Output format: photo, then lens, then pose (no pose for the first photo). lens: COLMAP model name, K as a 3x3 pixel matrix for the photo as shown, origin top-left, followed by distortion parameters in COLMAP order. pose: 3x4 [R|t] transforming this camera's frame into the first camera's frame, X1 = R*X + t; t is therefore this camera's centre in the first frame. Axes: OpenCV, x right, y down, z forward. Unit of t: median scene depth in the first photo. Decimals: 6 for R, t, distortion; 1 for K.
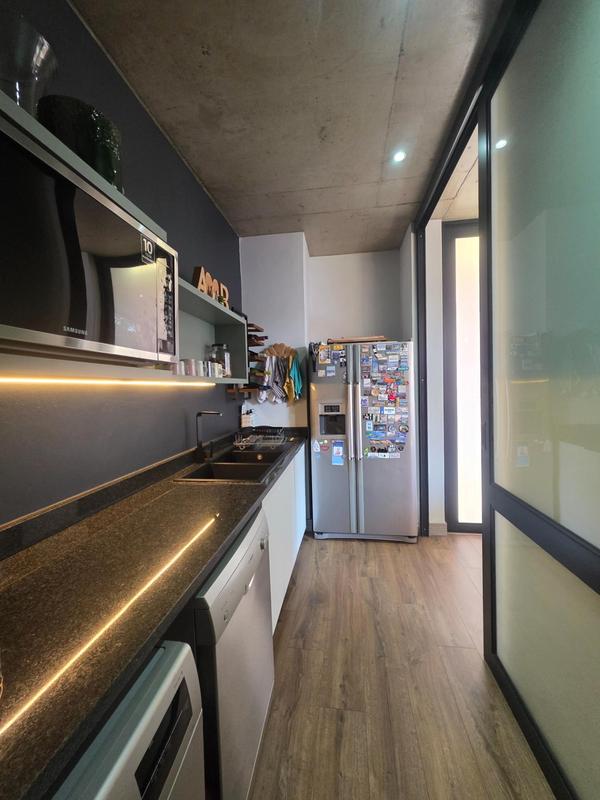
lens RADIAL K [[318.6, 0, 302.3], [0, 318.6, 395.4], [0, 0, 1]] dist [0.002096, 0.000344]
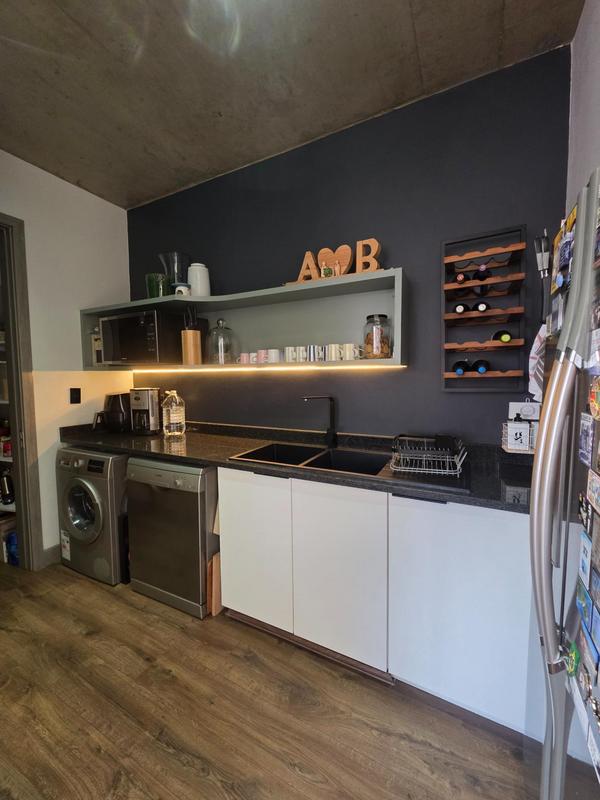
lens RADIAL K [[318.6, 0, 304.5], [0, 318.6, 401.3], [0, 0, 1]] dist [0.002096, 0.000344]
pose [[-0.322191, 0.088427, -0.942536, 0.742317], [-0.011921, 0.995170, 0.097440, -0.036218], [0.946600, 0.042630, -0.319580, 1.457695]]
